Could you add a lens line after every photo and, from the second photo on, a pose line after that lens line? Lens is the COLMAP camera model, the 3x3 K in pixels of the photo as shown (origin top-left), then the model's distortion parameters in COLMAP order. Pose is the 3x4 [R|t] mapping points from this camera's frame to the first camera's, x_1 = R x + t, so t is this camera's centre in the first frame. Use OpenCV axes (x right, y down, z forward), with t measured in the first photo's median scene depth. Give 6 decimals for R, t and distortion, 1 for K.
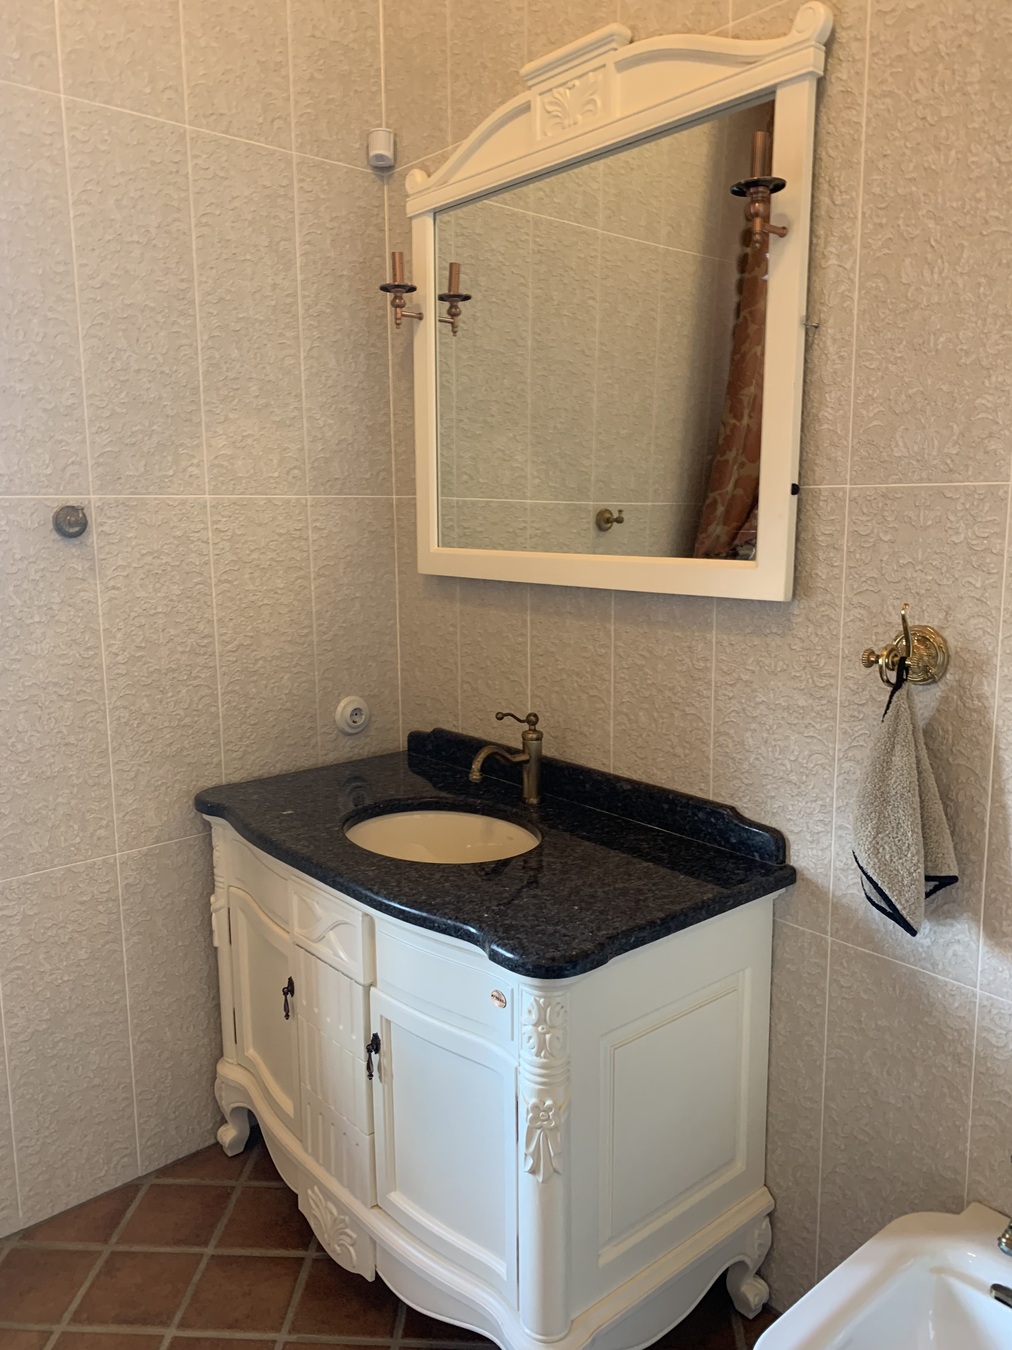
lens RADIAL K [[1039.8, 0, 505.8], [0, 1039.8, 654.3], [0, 0, 1]] dist [0.059192, -0.086709]
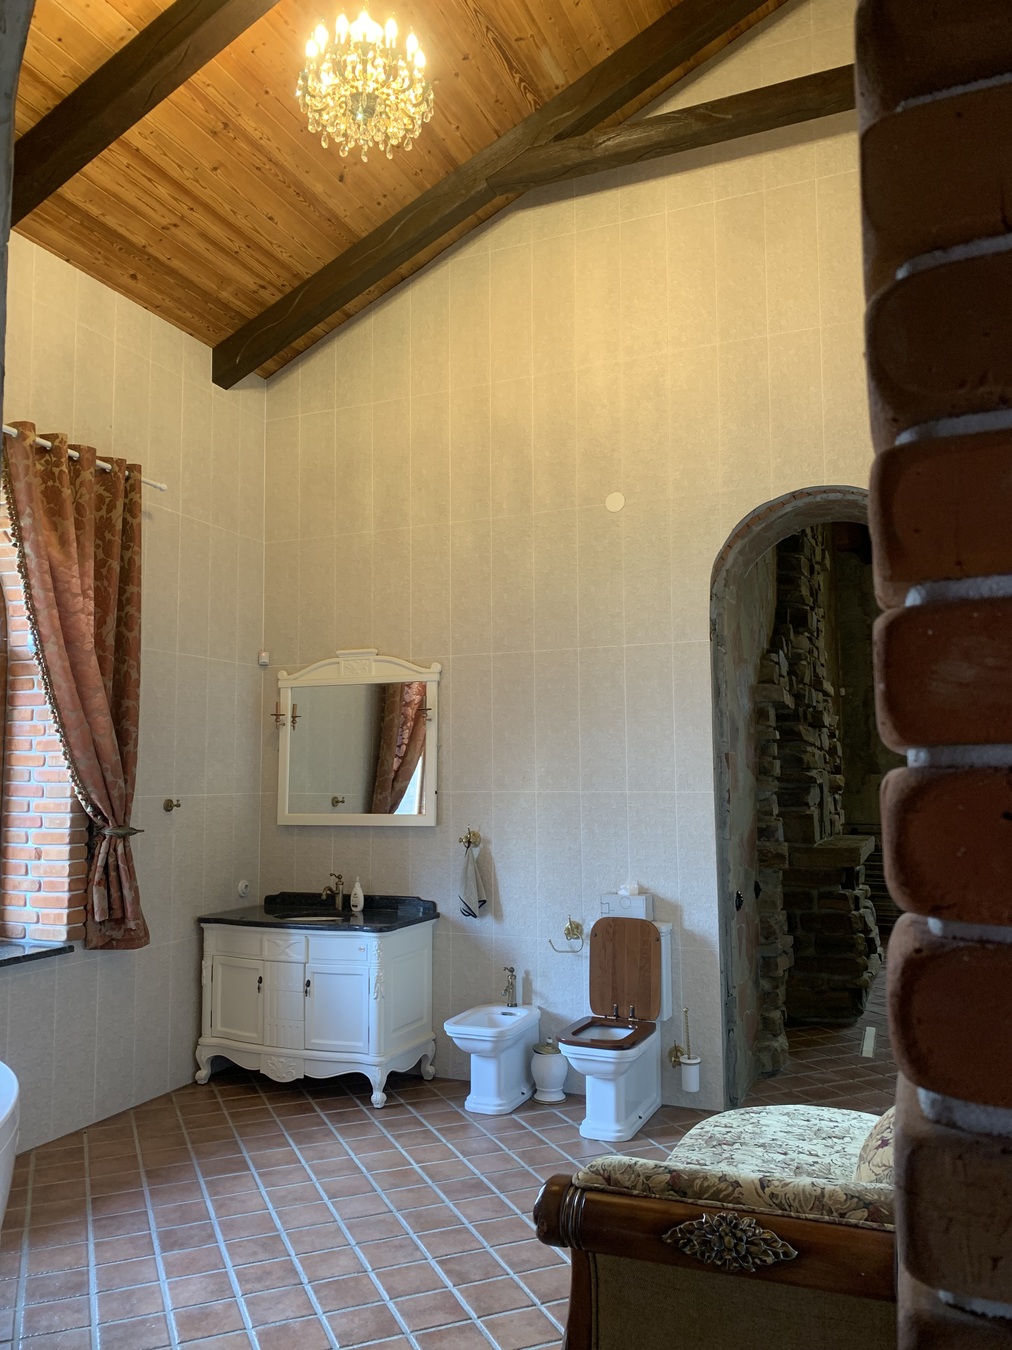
lens RADIAL K [[1029.7, 0, 506.0], [0, 1029.7, 675.0], [0, 0, 1]] dist [0.024990, -0.023677]
pose [[0.903031, 0.039043, 0.427797, -0.846739], [0.066097, 0.971374, -0.228176, 0.218811], [-0.424459, 0.234327, 0.874600, -1.853278]]
